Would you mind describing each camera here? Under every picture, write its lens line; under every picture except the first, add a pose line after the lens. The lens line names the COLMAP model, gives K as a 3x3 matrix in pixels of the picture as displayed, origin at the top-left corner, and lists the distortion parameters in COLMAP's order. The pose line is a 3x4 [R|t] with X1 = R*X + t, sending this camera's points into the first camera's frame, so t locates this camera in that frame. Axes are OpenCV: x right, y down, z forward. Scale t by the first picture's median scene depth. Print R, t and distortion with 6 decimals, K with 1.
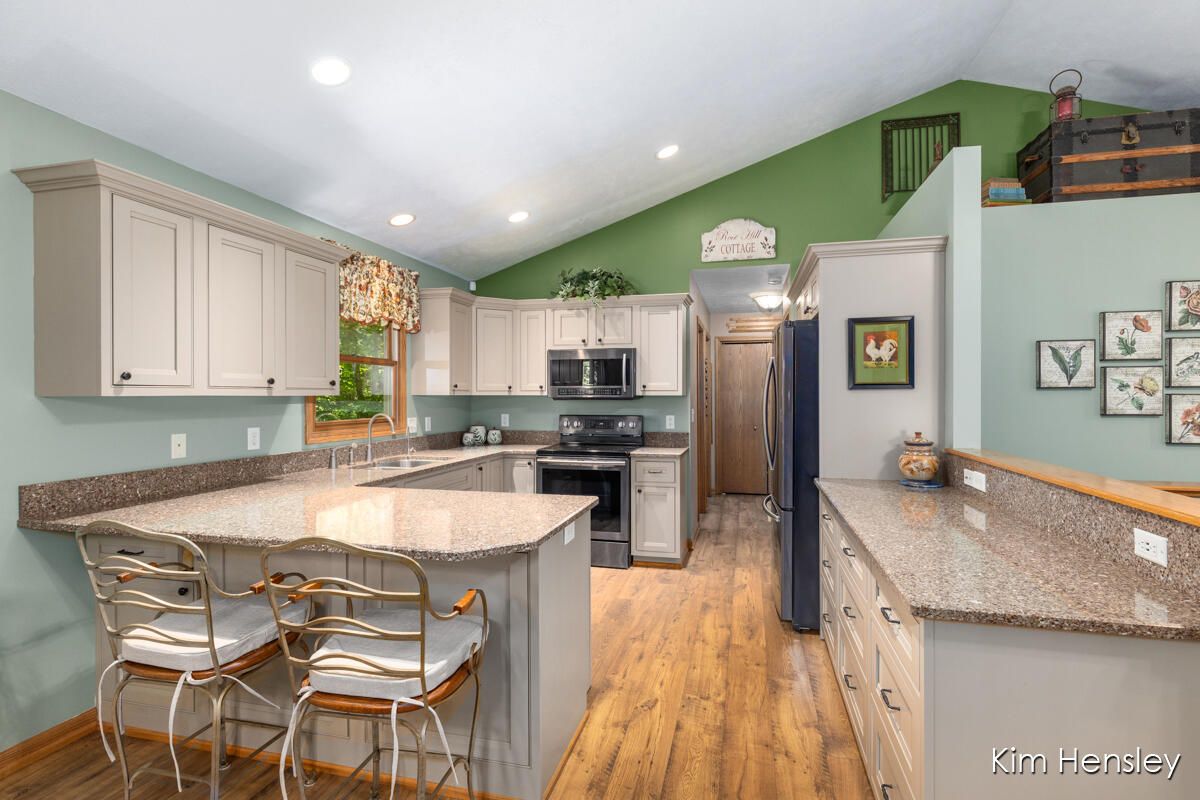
lens RADIAL K [[568.2, 0, 600.8], [0, 568.2, 396.1], [0, 0, 1]] dist [0.002962, 0.000727]
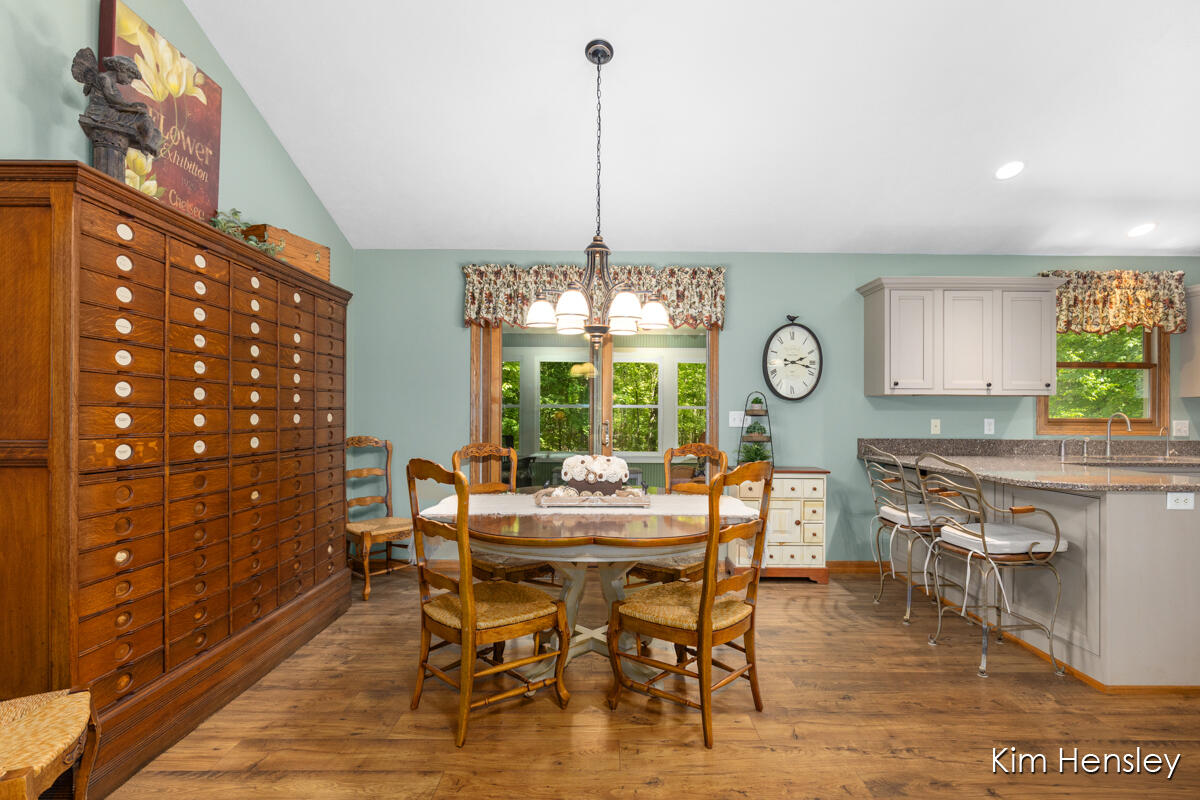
lens RADIAL K [[584.7, 0, 614.3], [0, 584.7, 412.3], [0, 0, 1]] dist [0.000479, -0.001522]
pose [[0.263662, -0.004139, -0.964606, 0.462213], [-0.007265, 0.999954, -0.006276, 0.045778], [0.964588, 0.008663, 0.263620, -0.243512]]
